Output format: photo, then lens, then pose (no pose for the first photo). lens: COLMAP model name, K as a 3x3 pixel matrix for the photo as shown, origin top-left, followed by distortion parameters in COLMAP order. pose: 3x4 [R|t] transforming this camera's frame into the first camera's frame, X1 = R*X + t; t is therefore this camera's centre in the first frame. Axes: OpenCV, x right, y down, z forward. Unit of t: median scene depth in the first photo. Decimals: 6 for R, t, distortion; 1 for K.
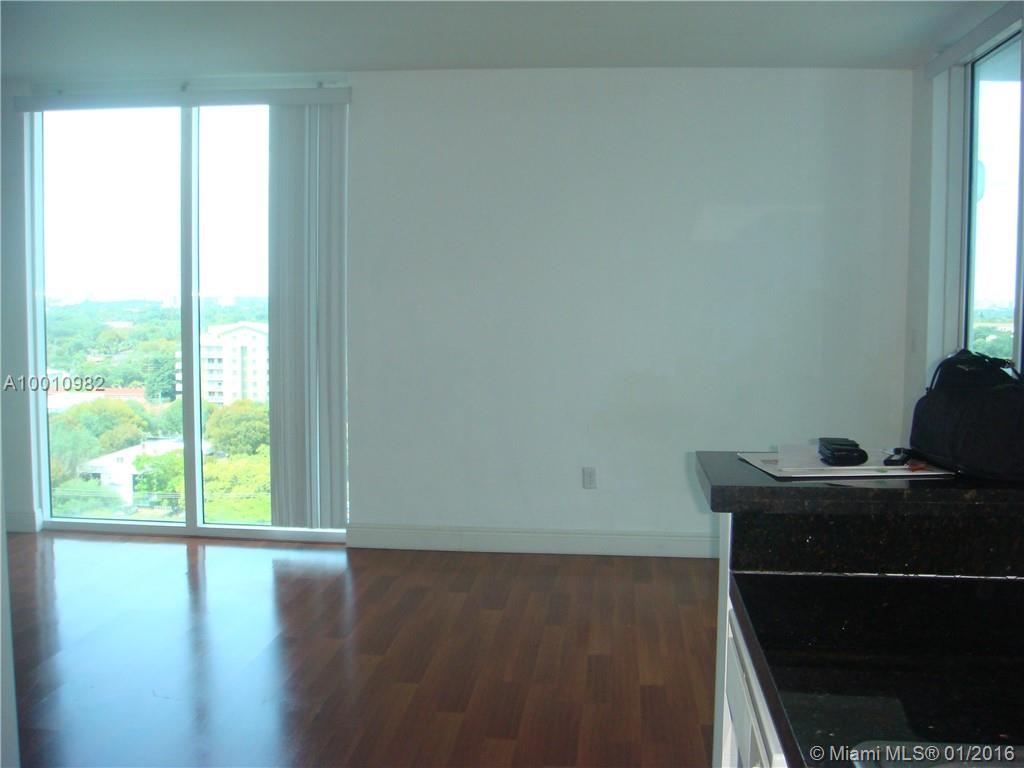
lens RADIAL K [[1066.7, 0, 512.0], [0, 1066.7, 384.0], [0, 0, 1]] dist [-0.181138, 0.157027]
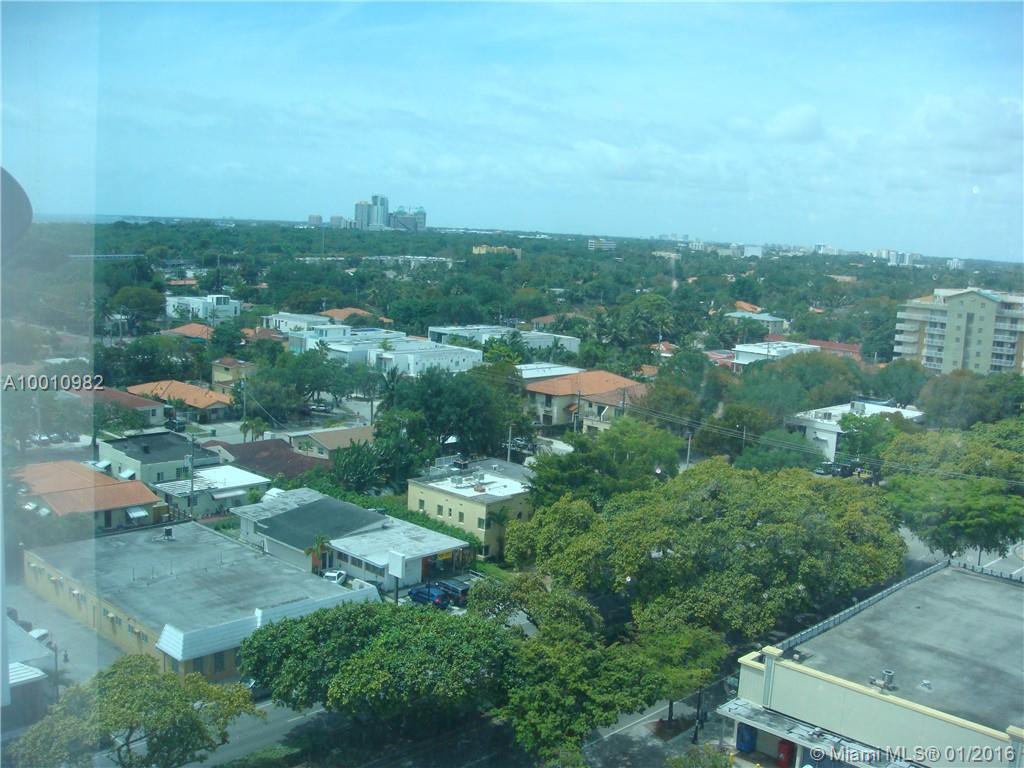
lens RADIAL K [[1066.7, 0, 512.0], [0, 1066.7, 384.0], [0, 0, 1]] dist [-0.181138, 0.157027]
pose [[0.784809, 0.125869, -0.606822, -0.078123], [-0.100504, 0.992046, 0.075791, -0.016117], [0.611535, 0.001507, 0.791216, 0.219307]]
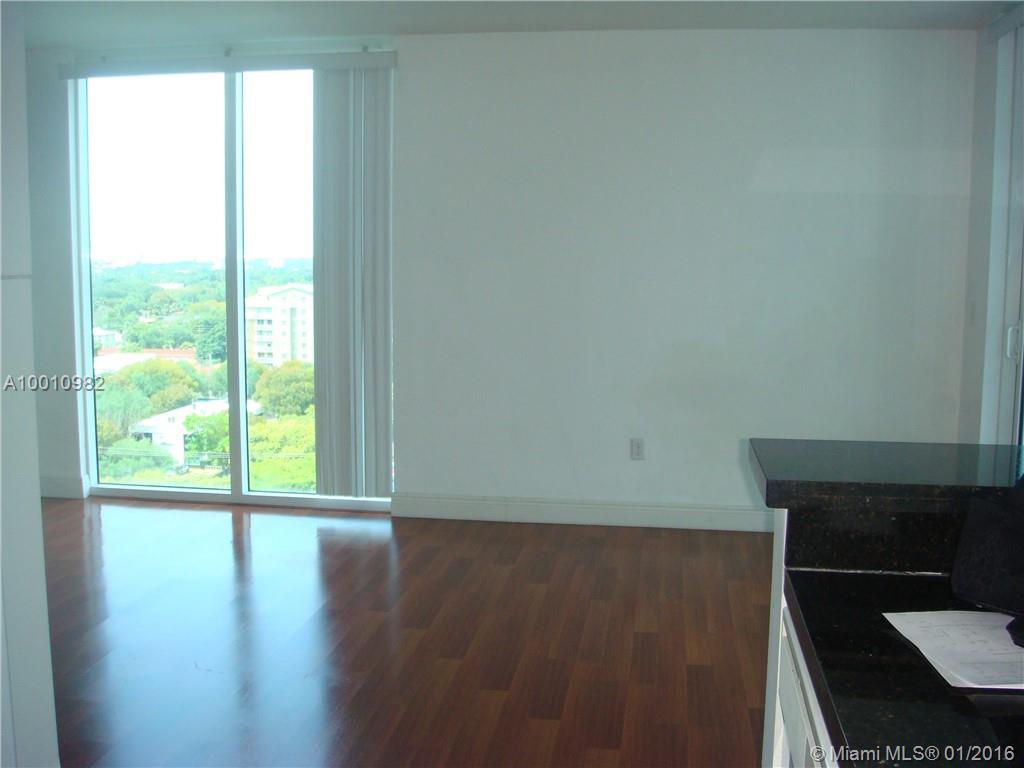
lens RADIAL K [[1066.7, 0, 512.0], [0, 1066.7, 384.0], [0, 0, 1]] dist [-0.181138, 0.157027]
pose [[0.998960, 0.006615, -0.045106, 0.000105], [-0.005004, 0.999349, 0.035739, -0.000868], [0.045313, -0.035476, 0.998343, 0.001843]]
